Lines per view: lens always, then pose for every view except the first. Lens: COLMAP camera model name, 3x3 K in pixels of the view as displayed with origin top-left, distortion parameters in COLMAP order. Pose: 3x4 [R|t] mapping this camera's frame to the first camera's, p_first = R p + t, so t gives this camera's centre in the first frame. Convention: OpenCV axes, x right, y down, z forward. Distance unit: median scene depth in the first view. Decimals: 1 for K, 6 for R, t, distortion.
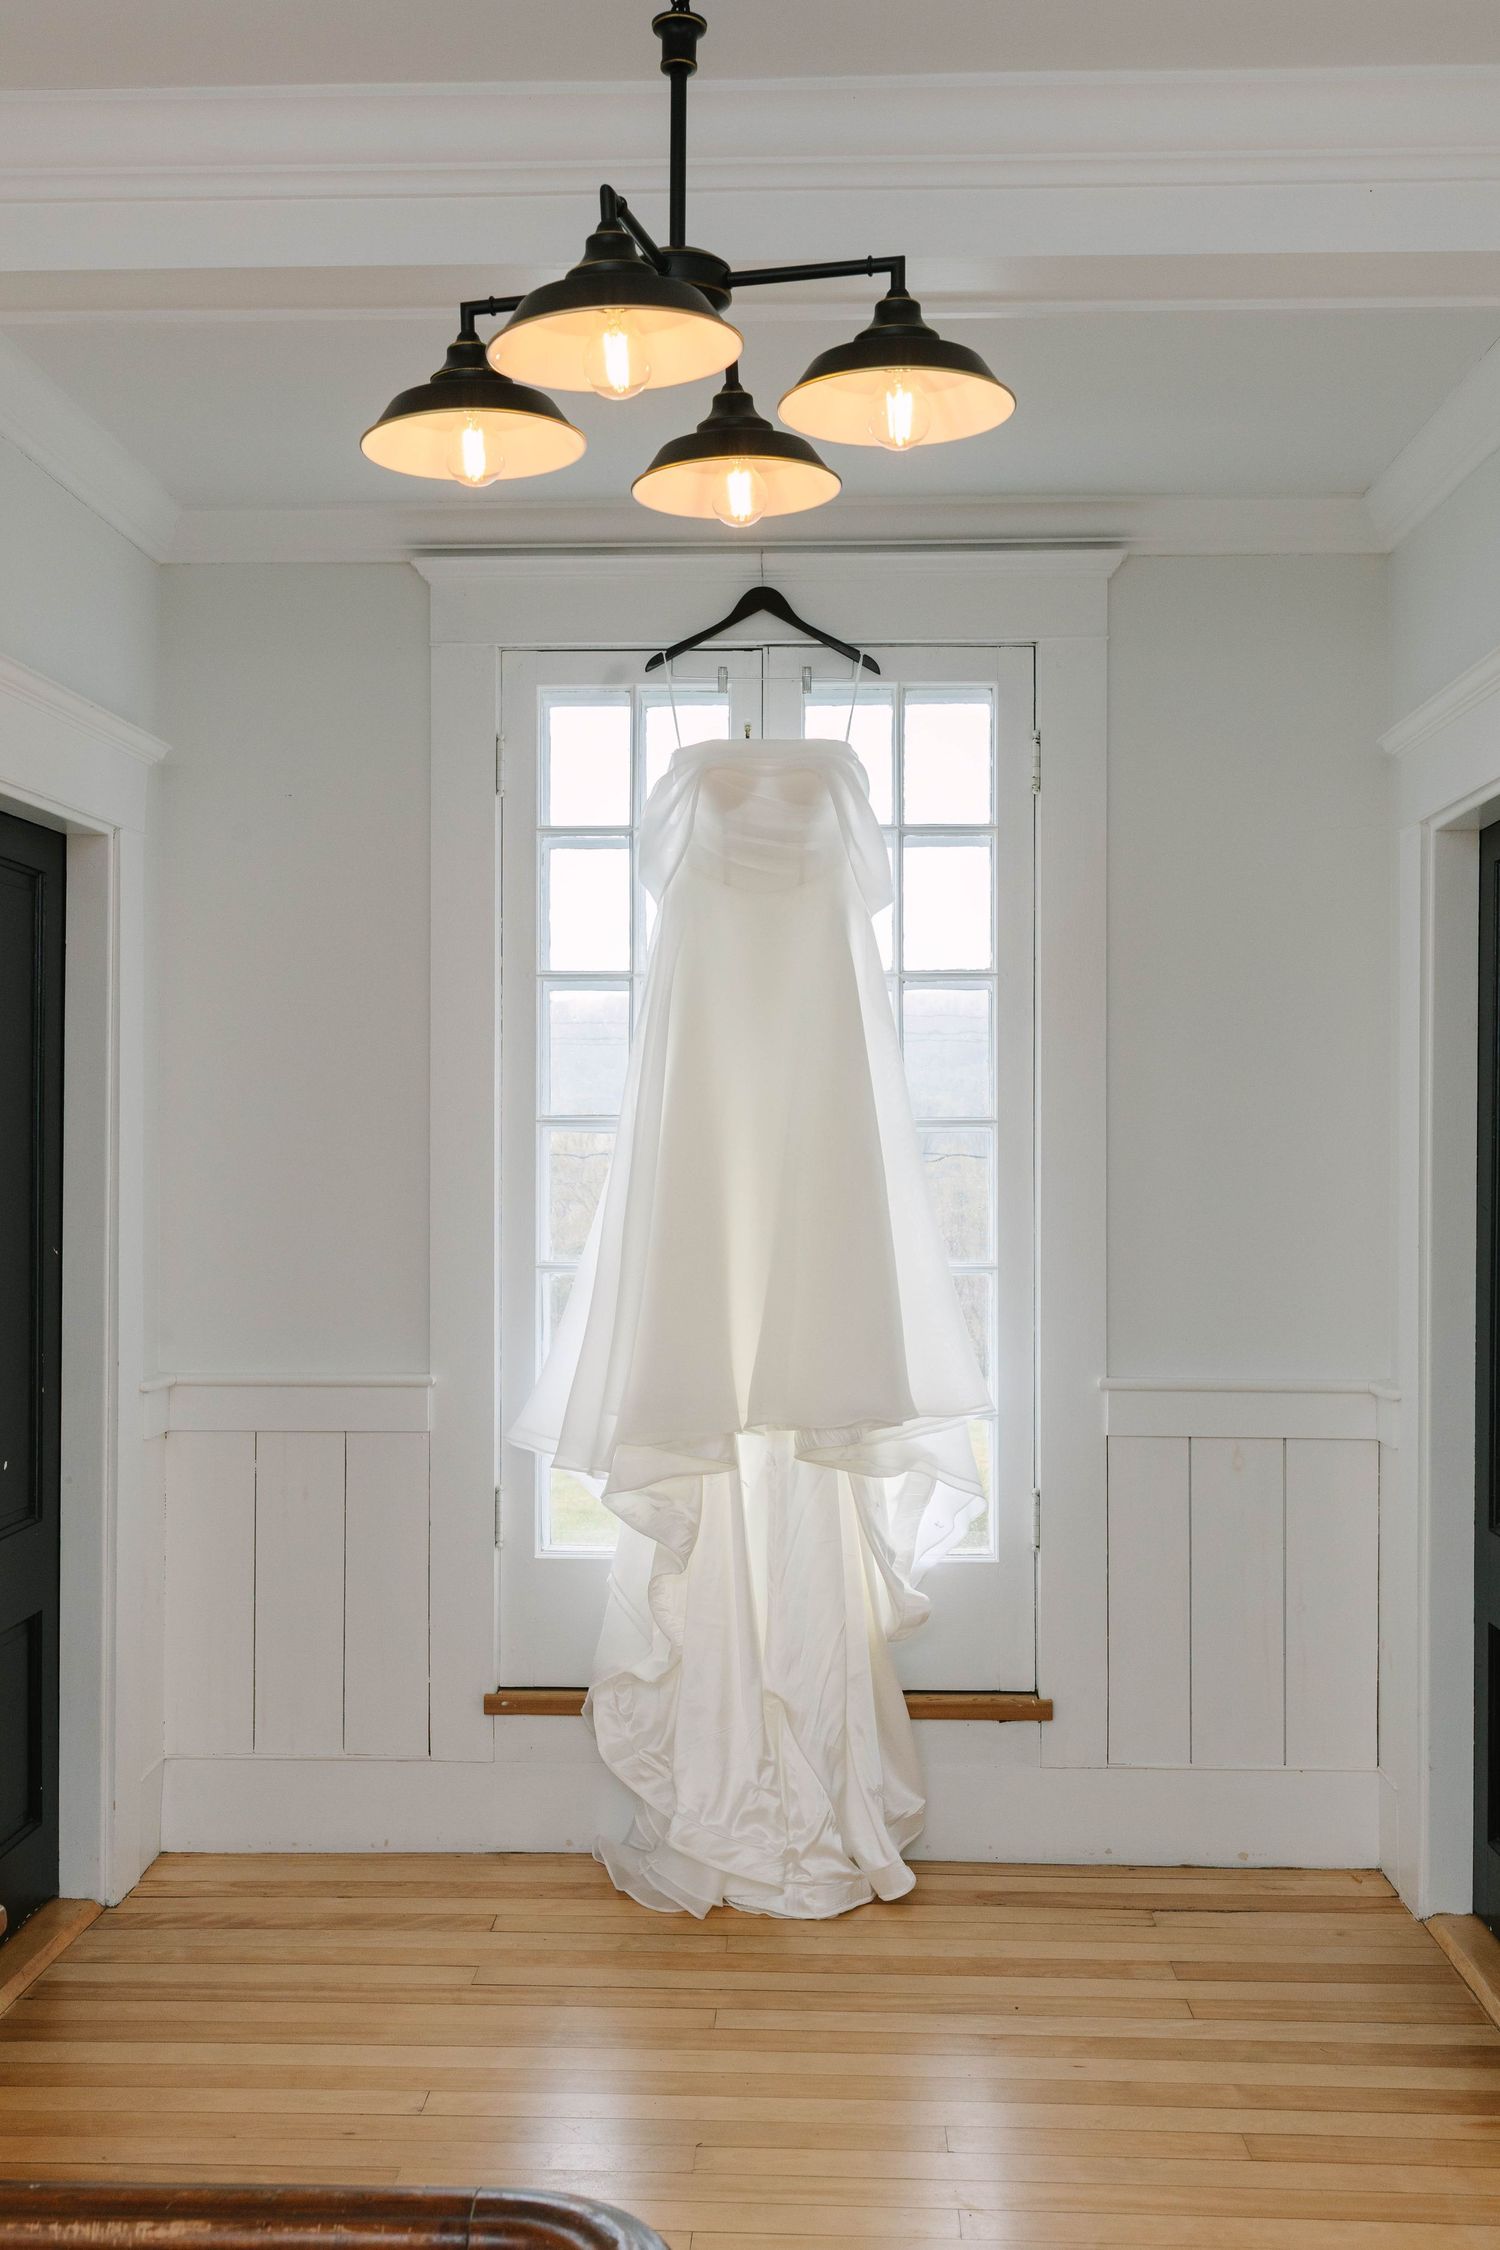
lens RADIAL K [[2331.3, 0, 737.2], [0, 2331.3, 1125.2], [0, 0, 1]] dist [0.016297, 0.000000]
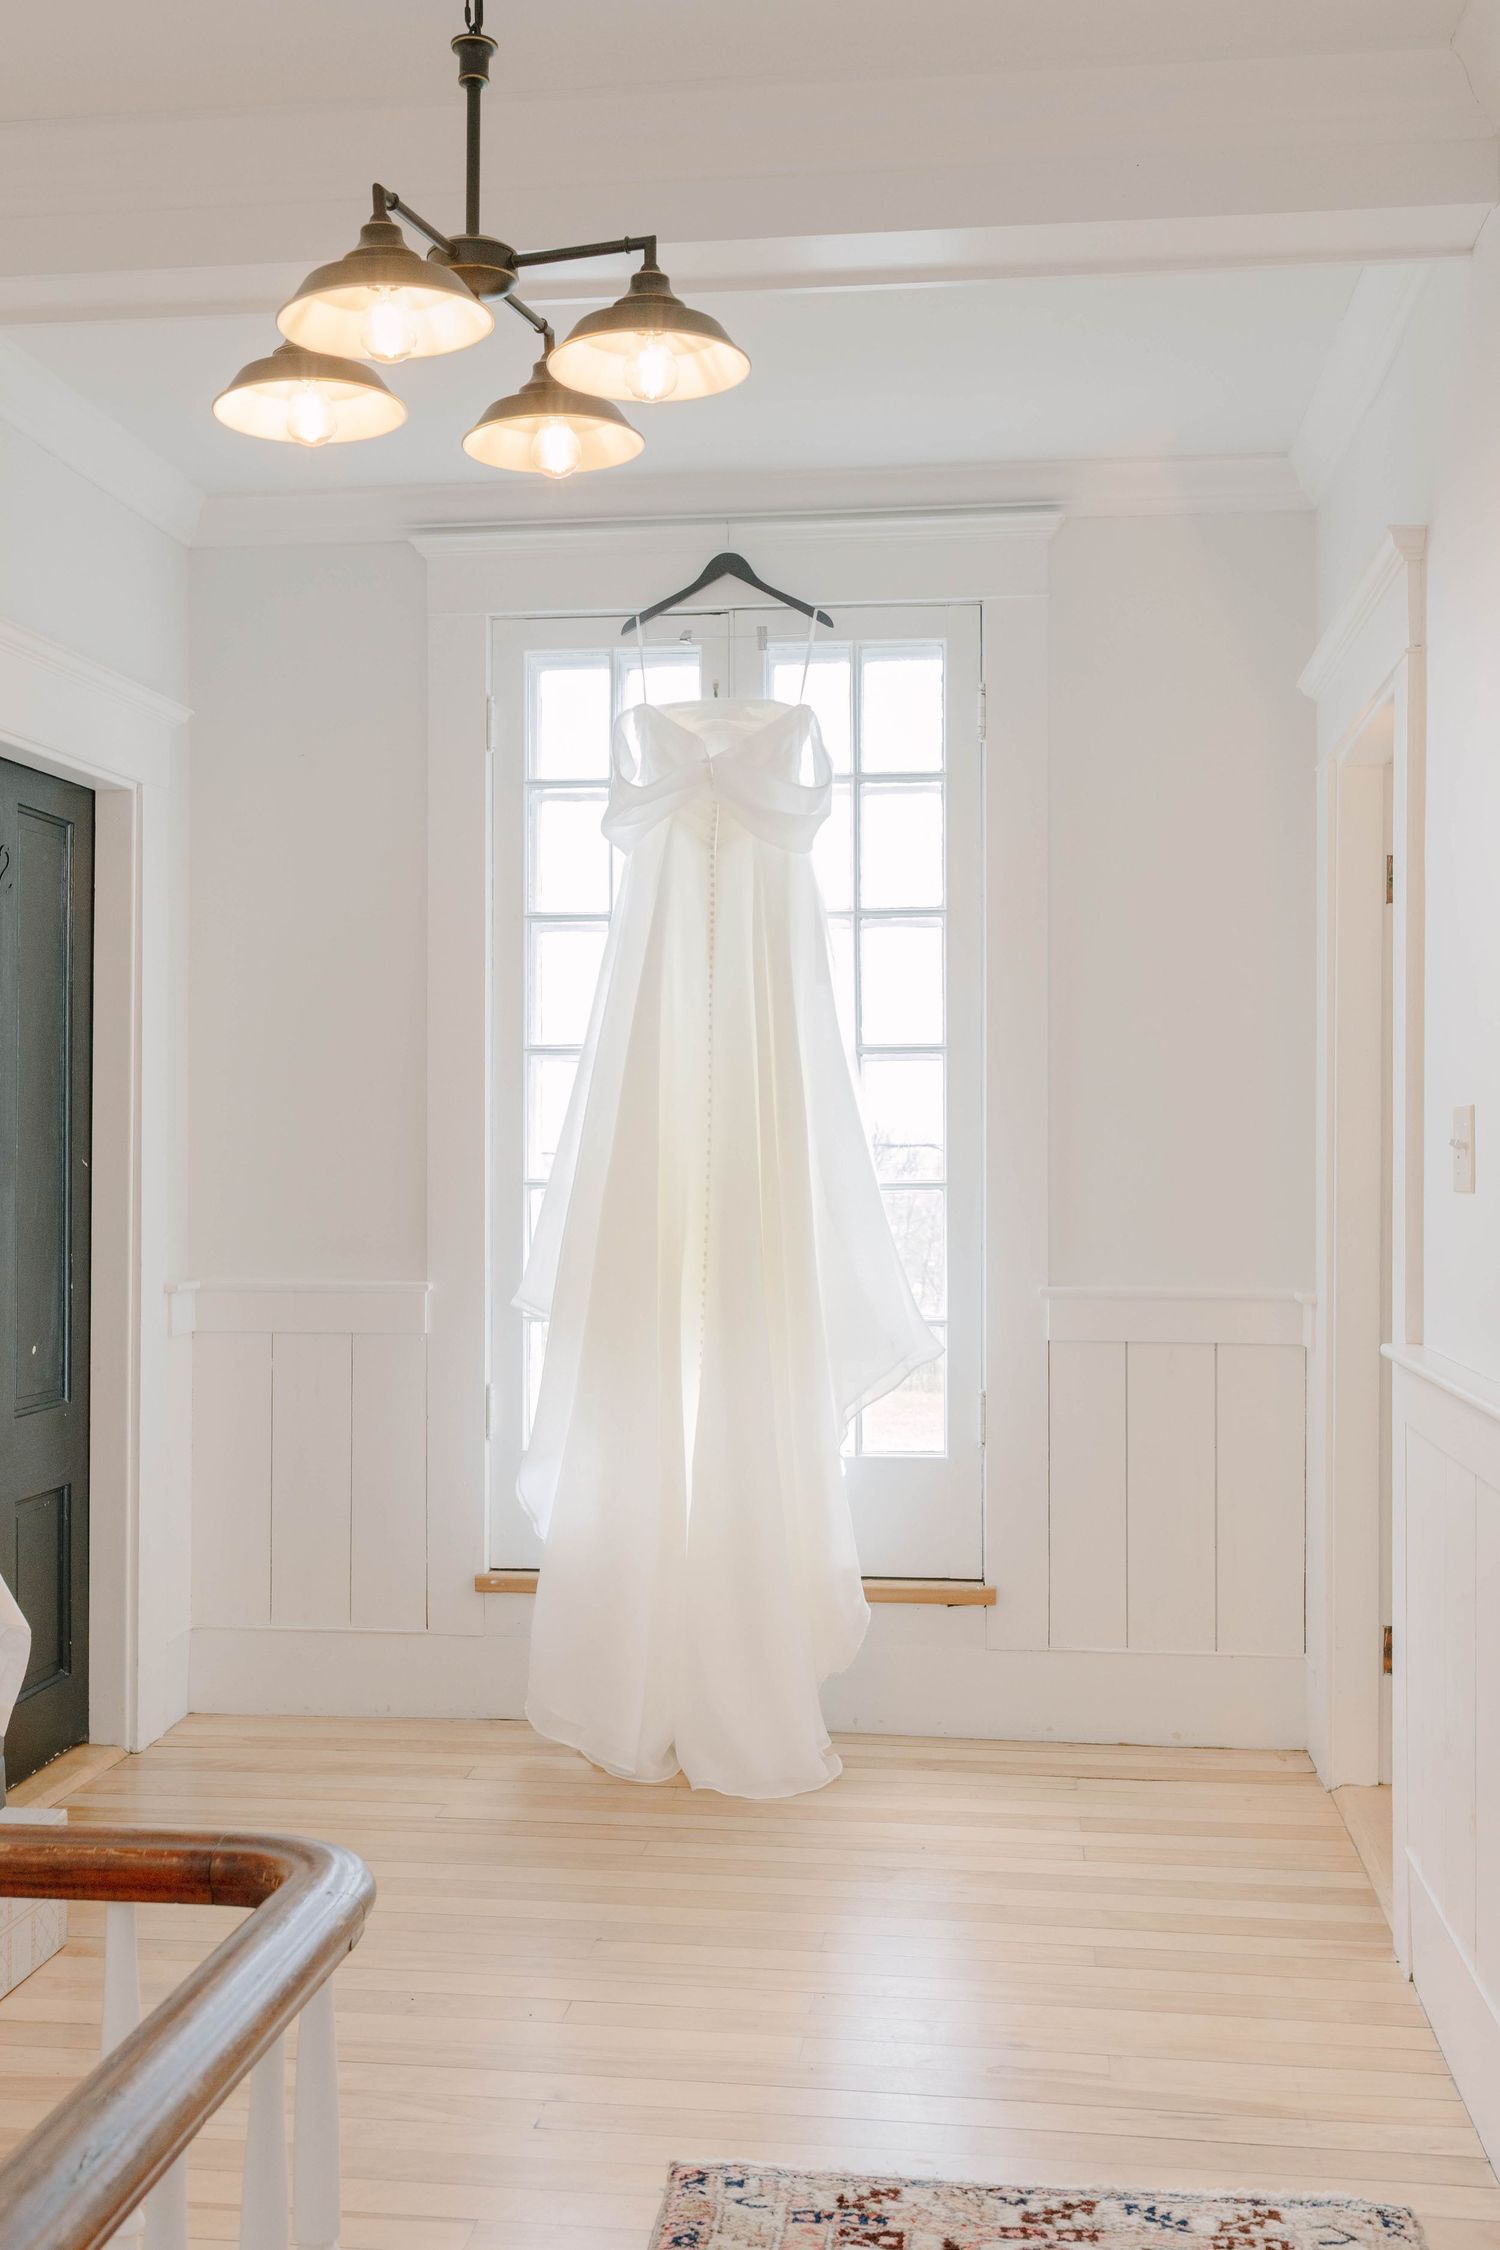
lens RADIAL K [[2331.3, 0, 730.1], [0, 2331.3, 1133.9], [0, 0, 1]] dist [0.016297, 0.000000]
pose [[0.995904, -0.001195, -0.090405, 0.113995], [0.001078, 0.999999, -0.001350, 0.040970], [0.090407, 0.001247, 0.995904, -0.081722]]
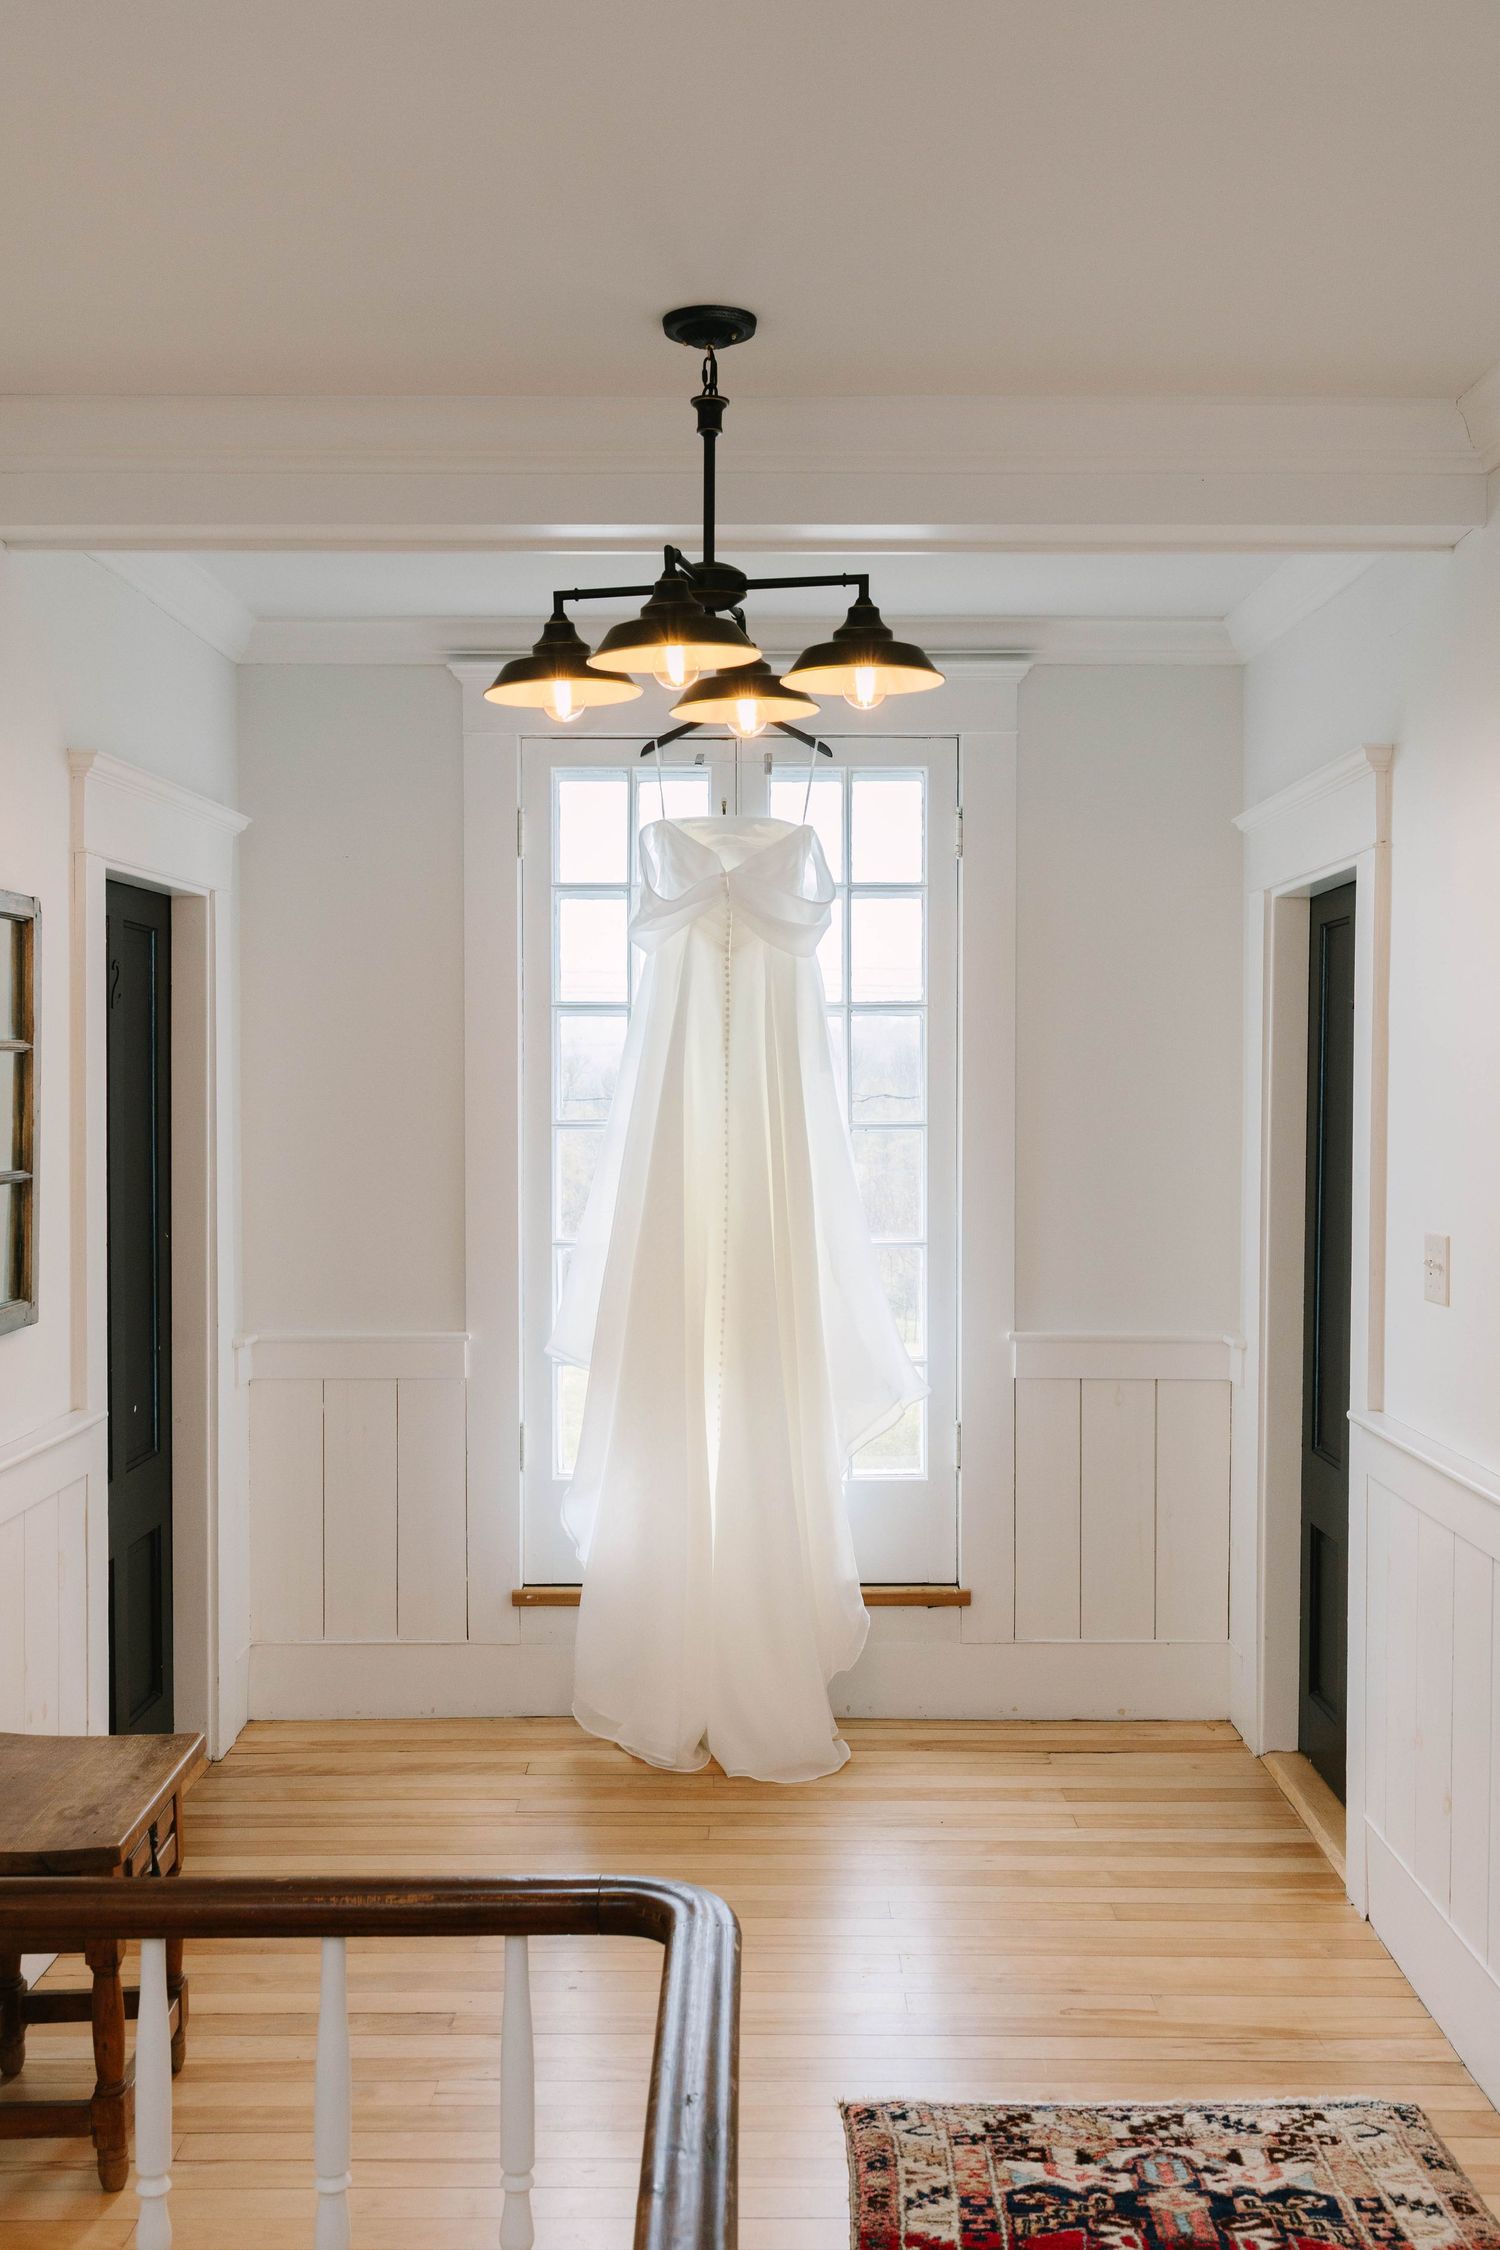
lens RADIAL K [[2331.3, 0, 755.9], [0, 2331.3, 1141.3], [0, 0, 1]] dist [0.016297, 0.000000]
pose [[0.999158, -0.002428, 0.040954, -0.030825], [0.000875, 0.999281, 0.037907, -0.041572], [-0.041016, -0.037839, 0.998442, -0.237518]]
